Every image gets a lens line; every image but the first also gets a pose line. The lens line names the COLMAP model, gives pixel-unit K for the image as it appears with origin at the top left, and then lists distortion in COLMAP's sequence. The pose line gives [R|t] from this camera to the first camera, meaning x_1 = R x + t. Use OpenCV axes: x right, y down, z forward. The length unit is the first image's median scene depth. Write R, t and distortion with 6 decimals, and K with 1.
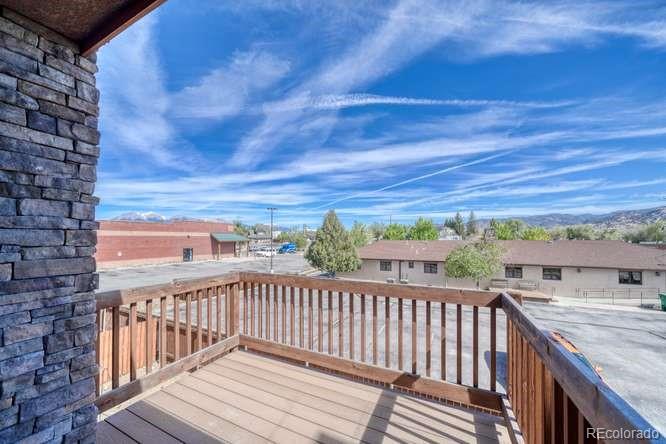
lens RADIAL K [[238.9, 0, 336.0], [0, 238.9, 239.7], [0, 0, 1]] dist [-0.001520, -0.000145]
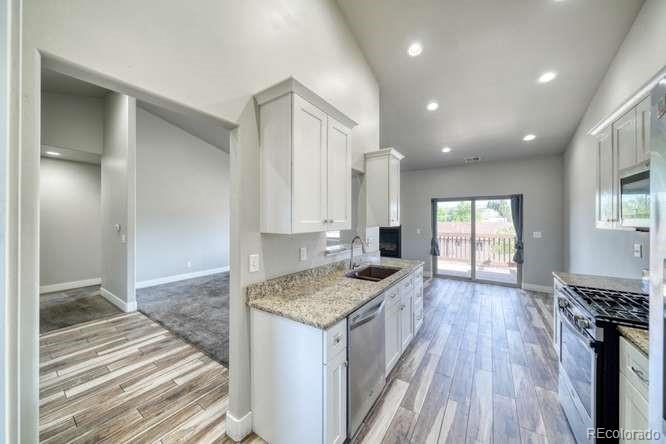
lens RADIAL K [[233.7, 0, 328.1], [0, 233.7, 220.3], [0, 0, 1]] dist [-0.002044, -0.000134]
pose [[0.985784, 0.003734, -0.167973, -0.047483], [-0.004608, 0.999978, -0.004809, 0.001316], [0.167952, 0.005515, 0.985780, -0.091414]]
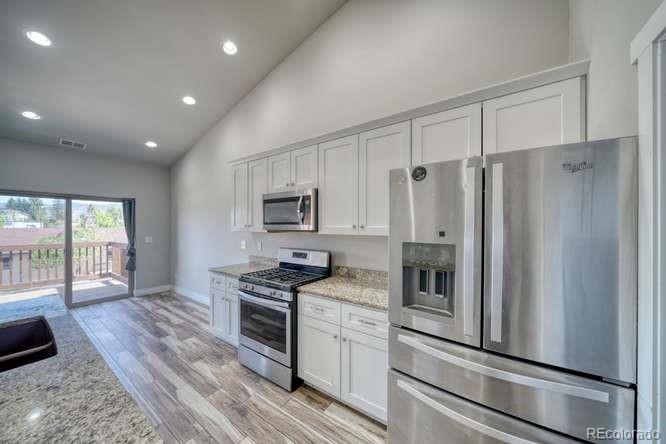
lens RADIAL K [[228.3, 0, 329.0], [0, 228.3, 225.4], [0, 0, 1]] dist [-0.001093, -0.000060]
pose [[0.178916, 0.002519, 0.983861, -0.057910], [0.005557, 0.999978, -0.003571, 0.001182], [-0.983849, 0.006107, 0.178898, -0.078703]]
